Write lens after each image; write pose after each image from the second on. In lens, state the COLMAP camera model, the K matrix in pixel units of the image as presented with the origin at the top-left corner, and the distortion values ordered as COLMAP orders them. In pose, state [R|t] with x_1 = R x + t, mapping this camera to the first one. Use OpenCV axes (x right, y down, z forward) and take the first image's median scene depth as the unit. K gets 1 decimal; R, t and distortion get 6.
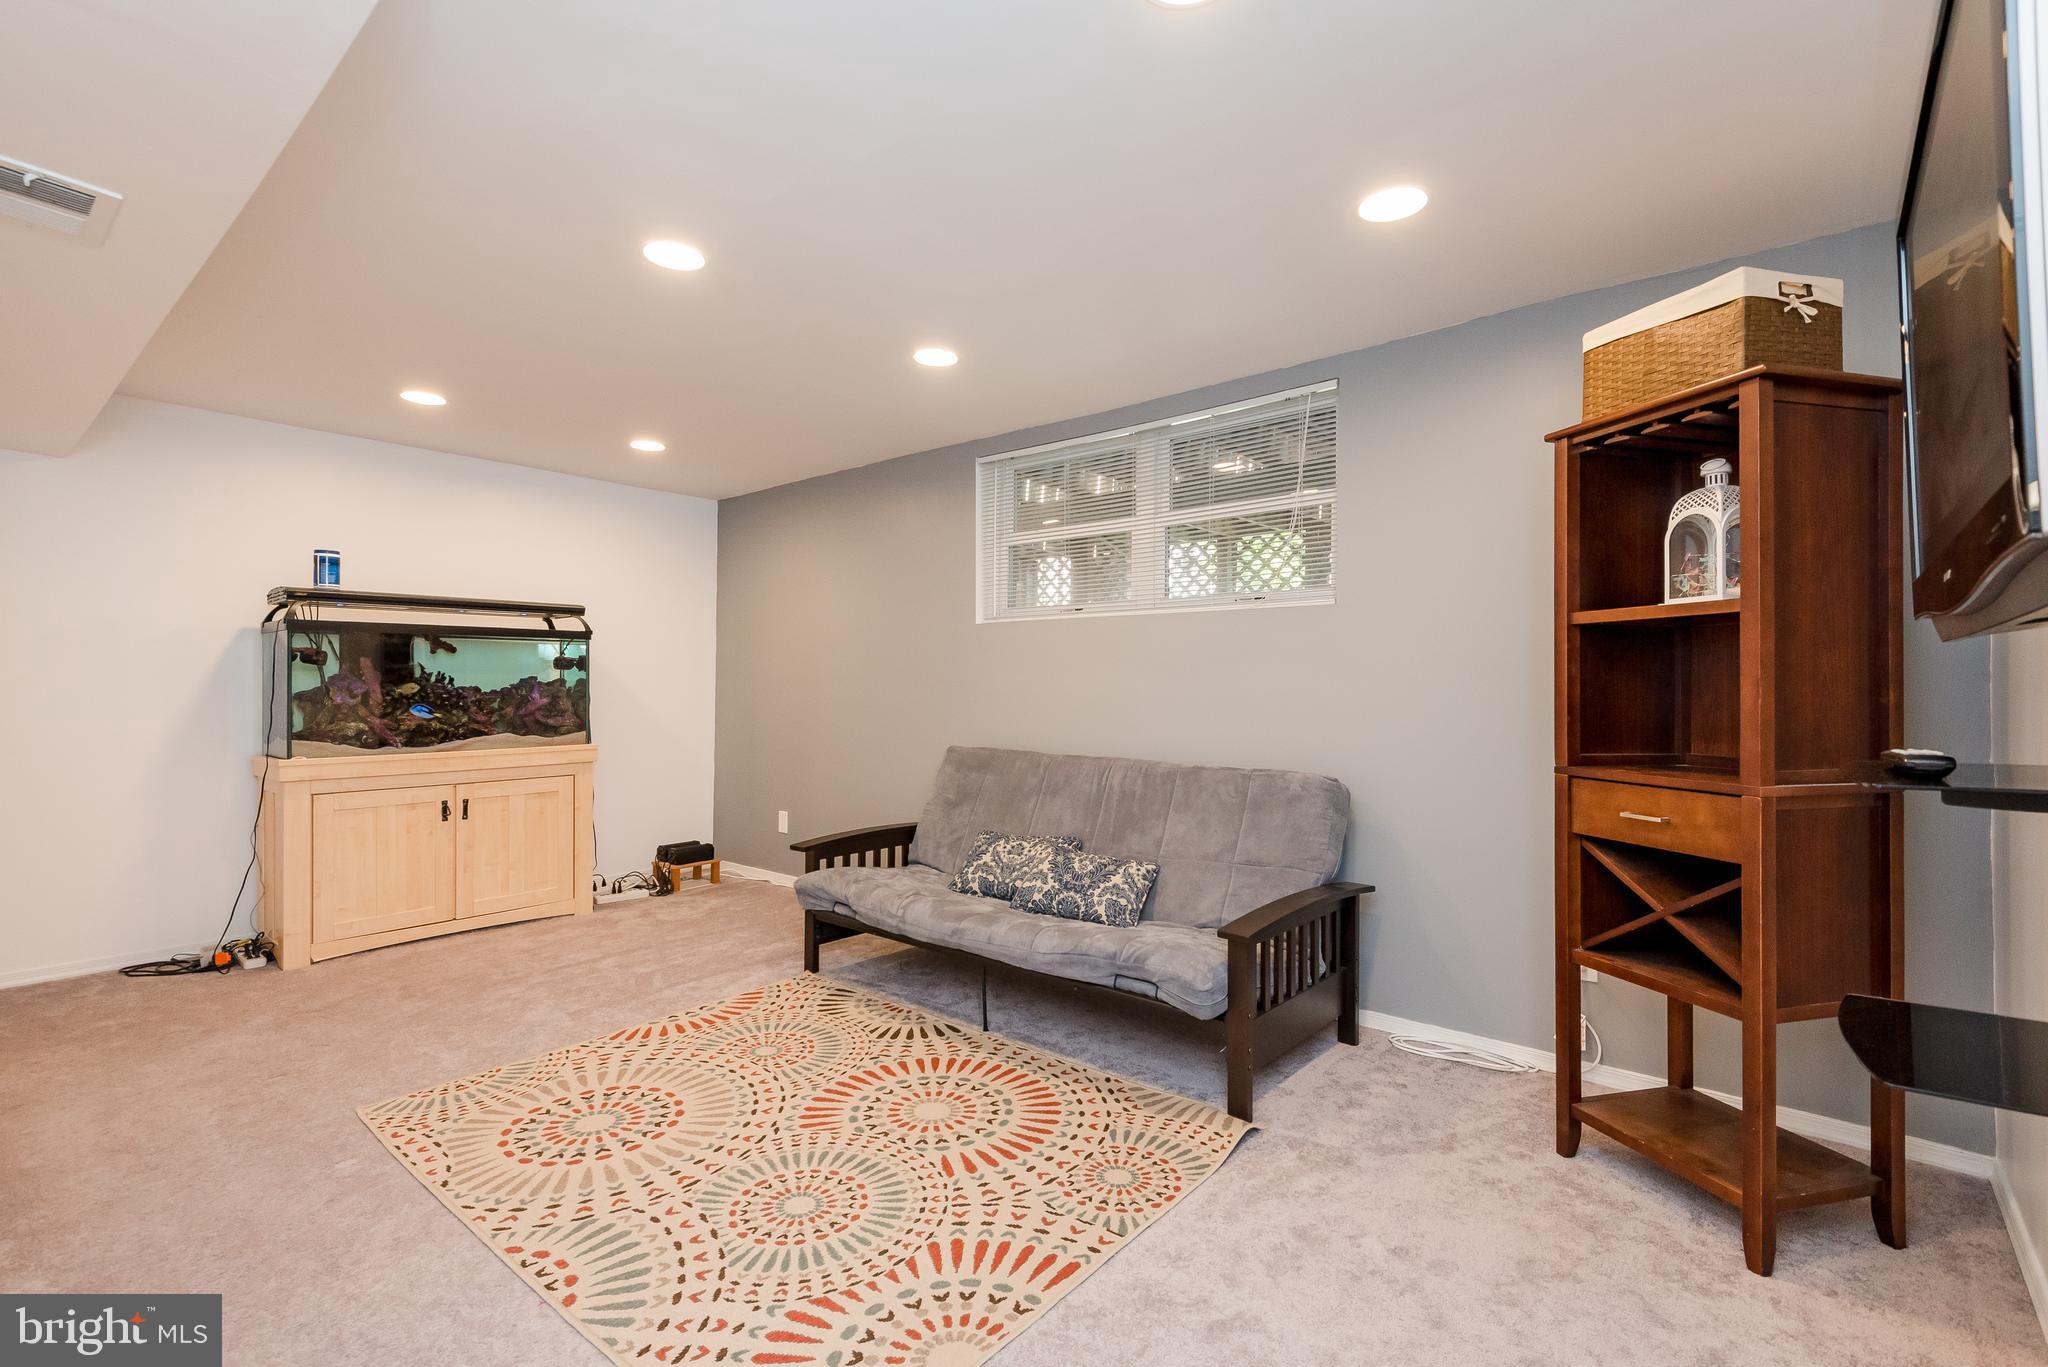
lens RADIAL K [[929.4, 0, 1023.5], [0, 929.4, 674.8], [0, 0, 1]] dist [0.024682, -0.012125]
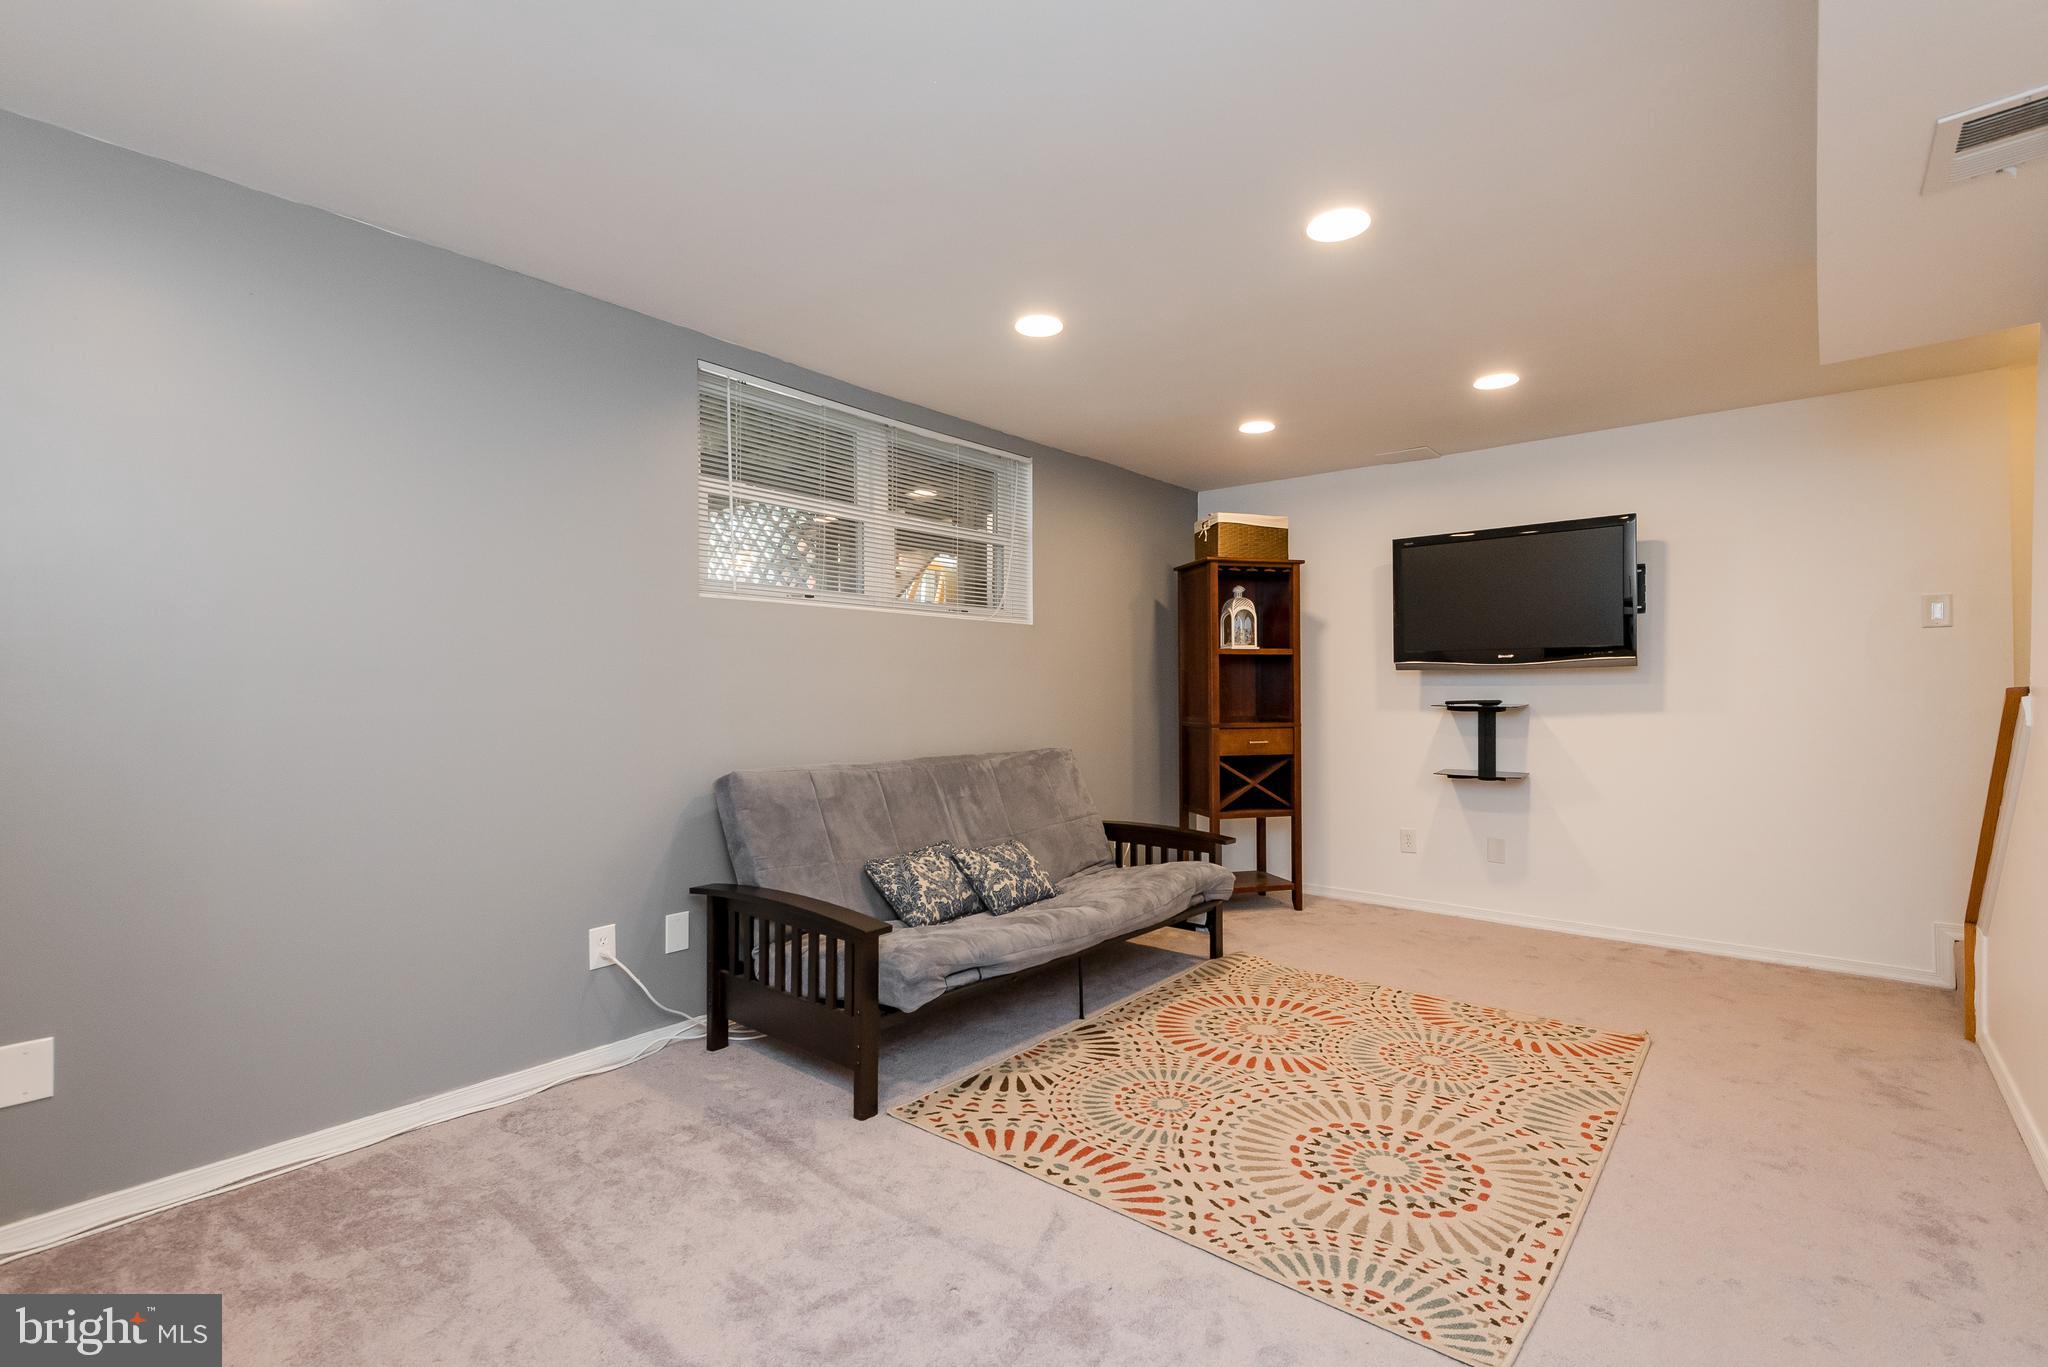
lens RADIAL K [[929.4, 0, 1015.1], [0, 929.4, 680.8], [0, 0, 1]] dist [0.024682, -0.012125]
pose [[0.003980, 0.003714, 0.999985, -1.269707], [-0.005677, 0.999977, -0.003692, 0.012341], [-0.999976, -0.005662, 0.004001, 1.261231]]
